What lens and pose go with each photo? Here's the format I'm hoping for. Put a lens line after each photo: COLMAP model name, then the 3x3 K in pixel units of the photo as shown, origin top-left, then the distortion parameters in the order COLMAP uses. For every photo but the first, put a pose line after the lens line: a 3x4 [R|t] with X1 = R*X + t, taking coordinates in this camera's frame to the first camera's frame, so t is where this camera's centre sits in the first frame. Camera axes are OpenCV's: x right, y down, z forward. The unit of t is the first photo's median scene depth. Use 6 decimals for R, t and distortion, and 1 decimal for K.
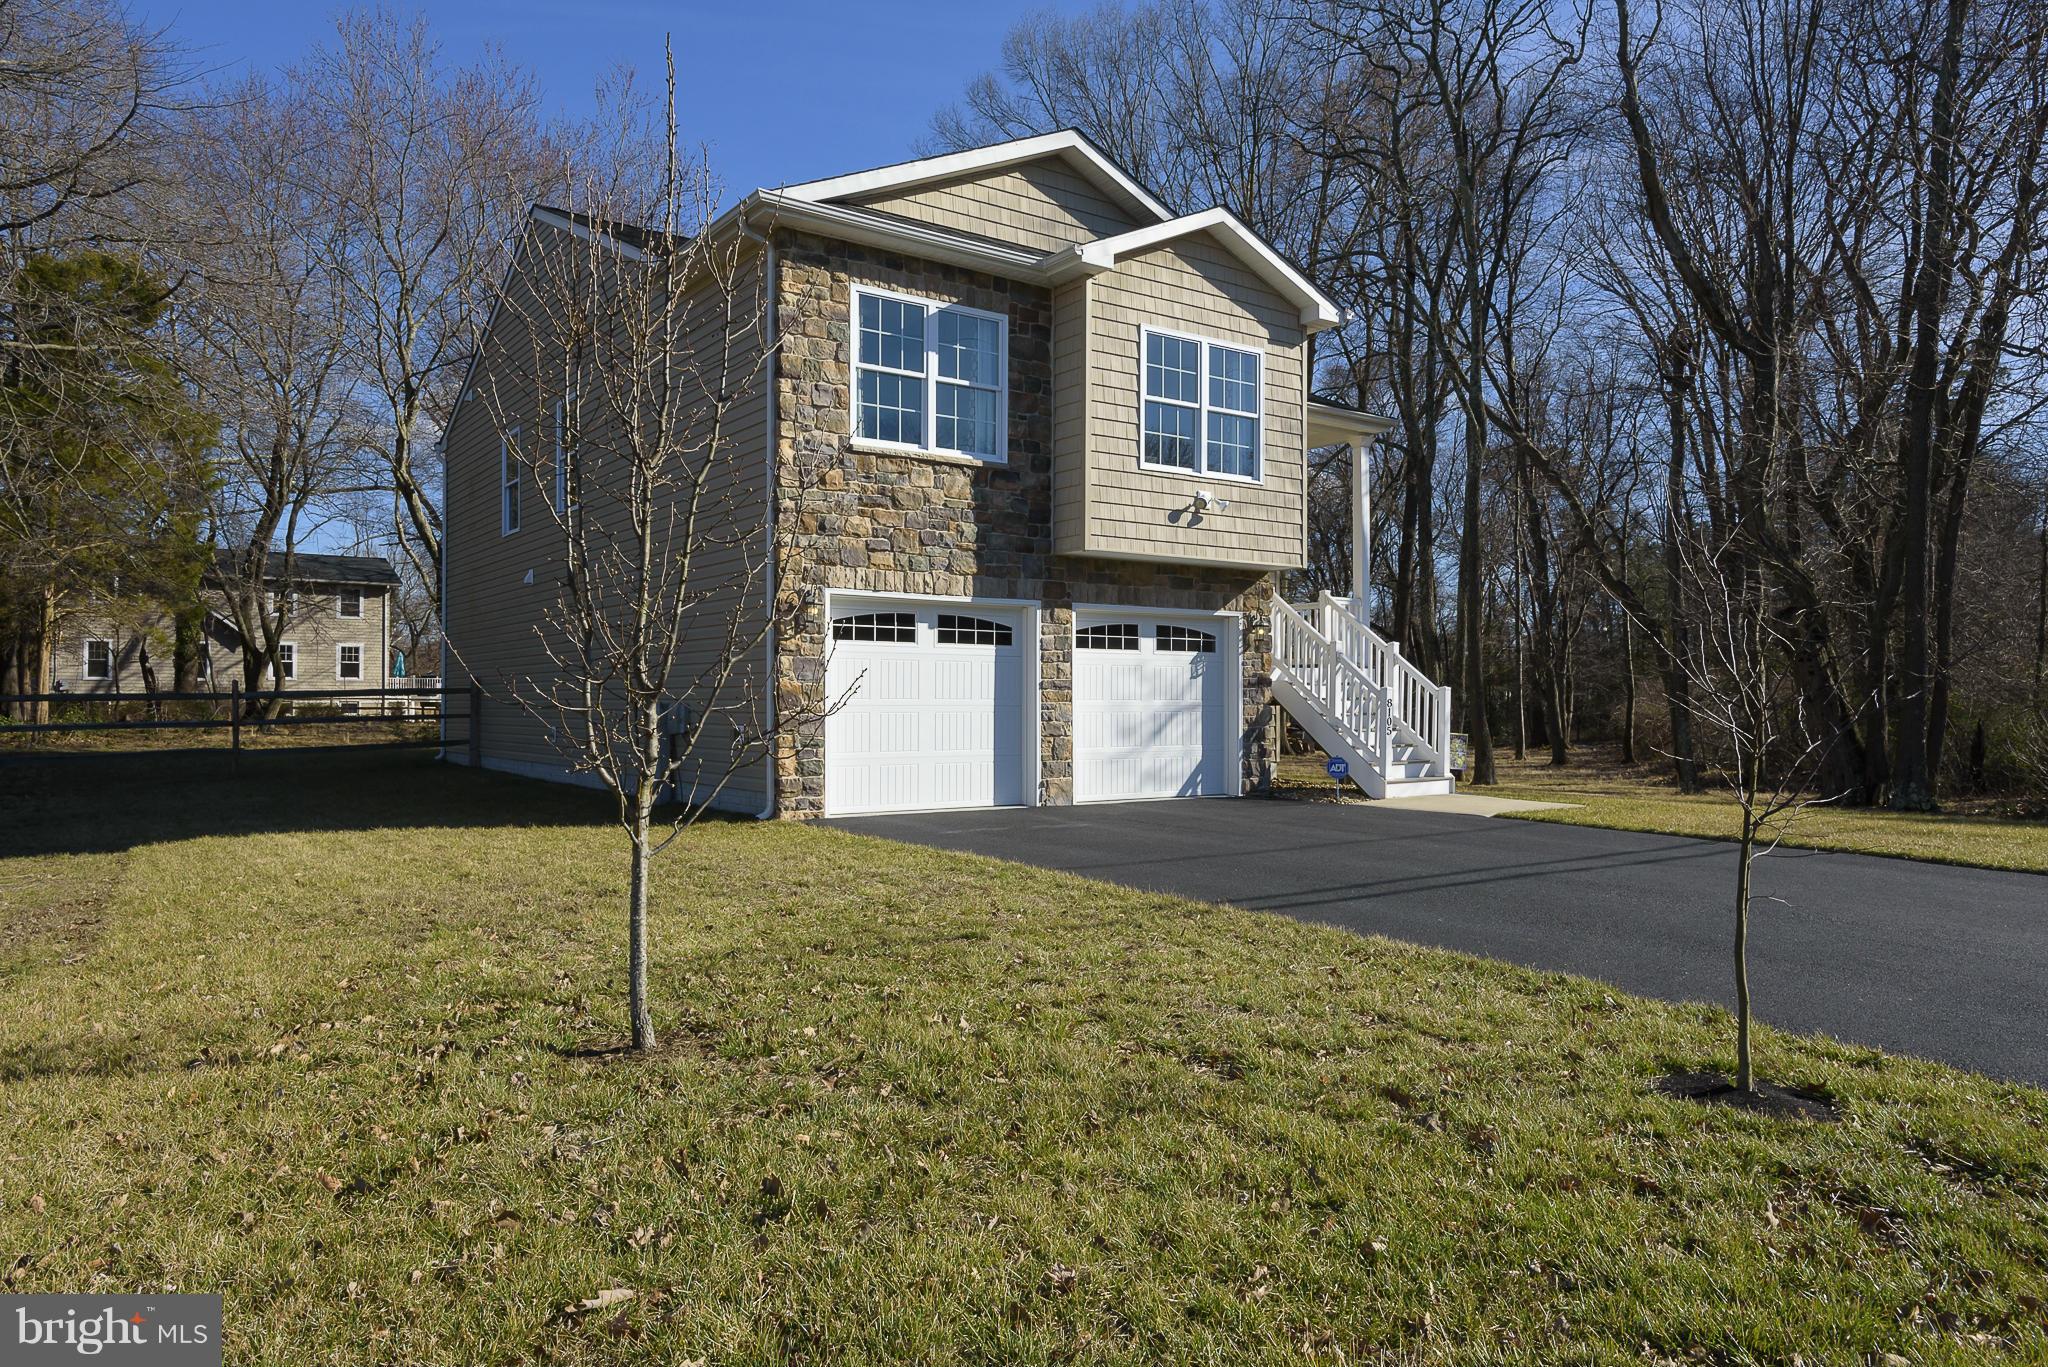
lens RADIAL K [[1332.3, 0, 1023.6], [0, 1332.3, 694.0], [0, 0, 1]] dist [0.026817, -0.001228]
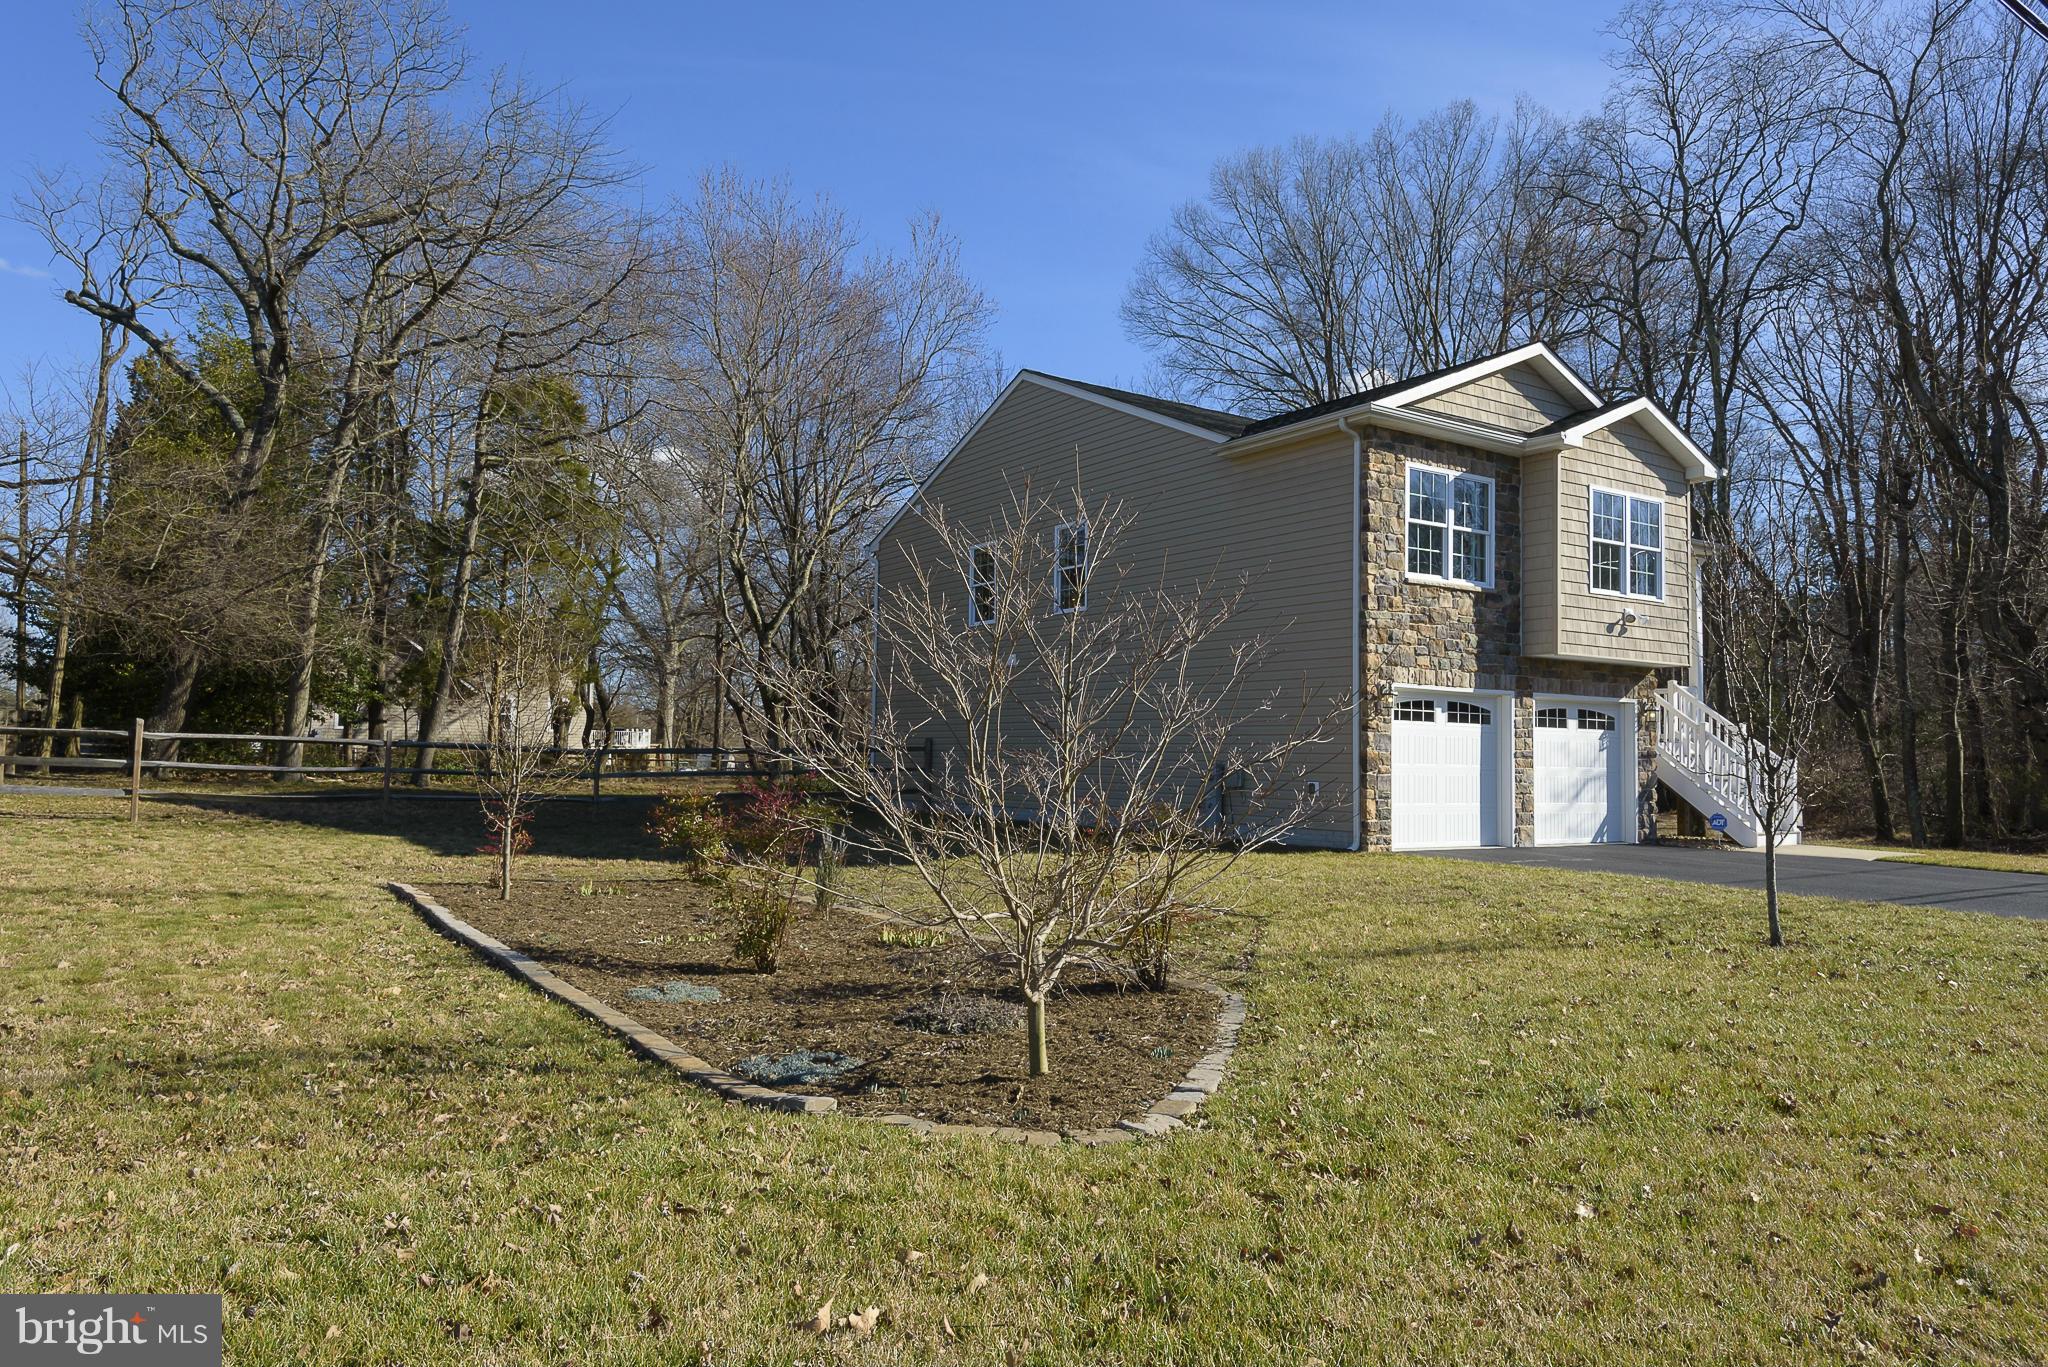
lens RADIAL K [[1332.3, 0, 1023.6], [0, 1332.3, 694.0], [0, 0, 1]] dist [0.026817, -0.001228]
pose [[0.999595, 0.012255, -0.025683, -0.443295], [-0.013409, 0.998885, -0.045265, -0.000460], [0.025100, 0.045591, 0.998645, -0.342368]]
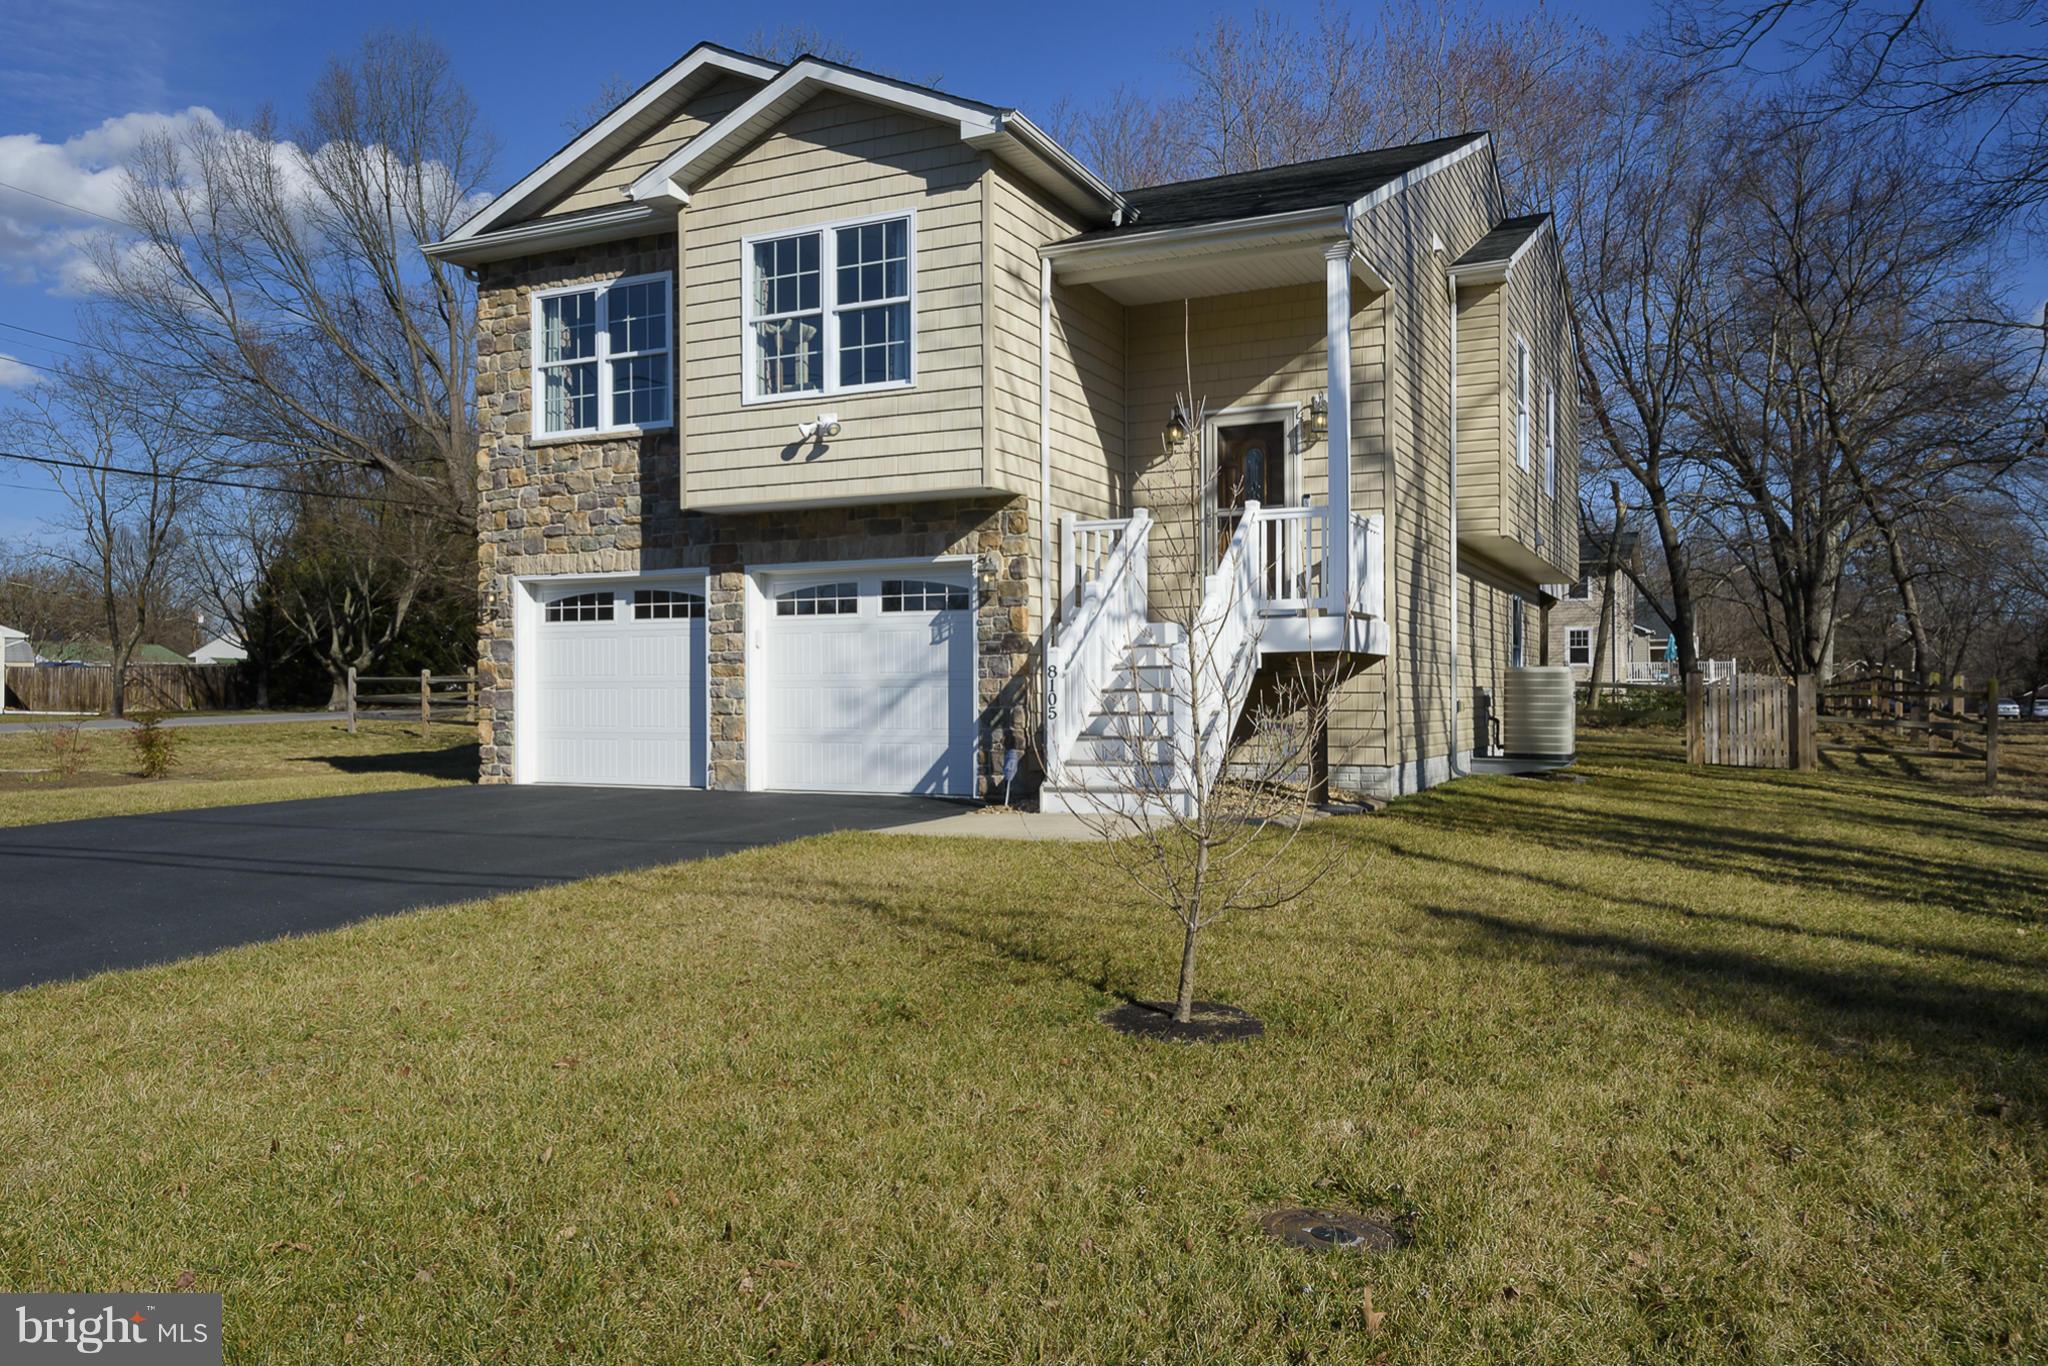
lens RADIAL K [[1476.9, 0, 1023.2], [0, 1476.9, 709.0], [0, 0, 1]] dist [0.002706, -0.000367]
pose [[0.489451, 0.005534, -0.872013, 1.016965], [0.009974, 0.999879, 0.011944, 0.018375], [0.871974, -0.014543, 0.489337, 0.691342]]
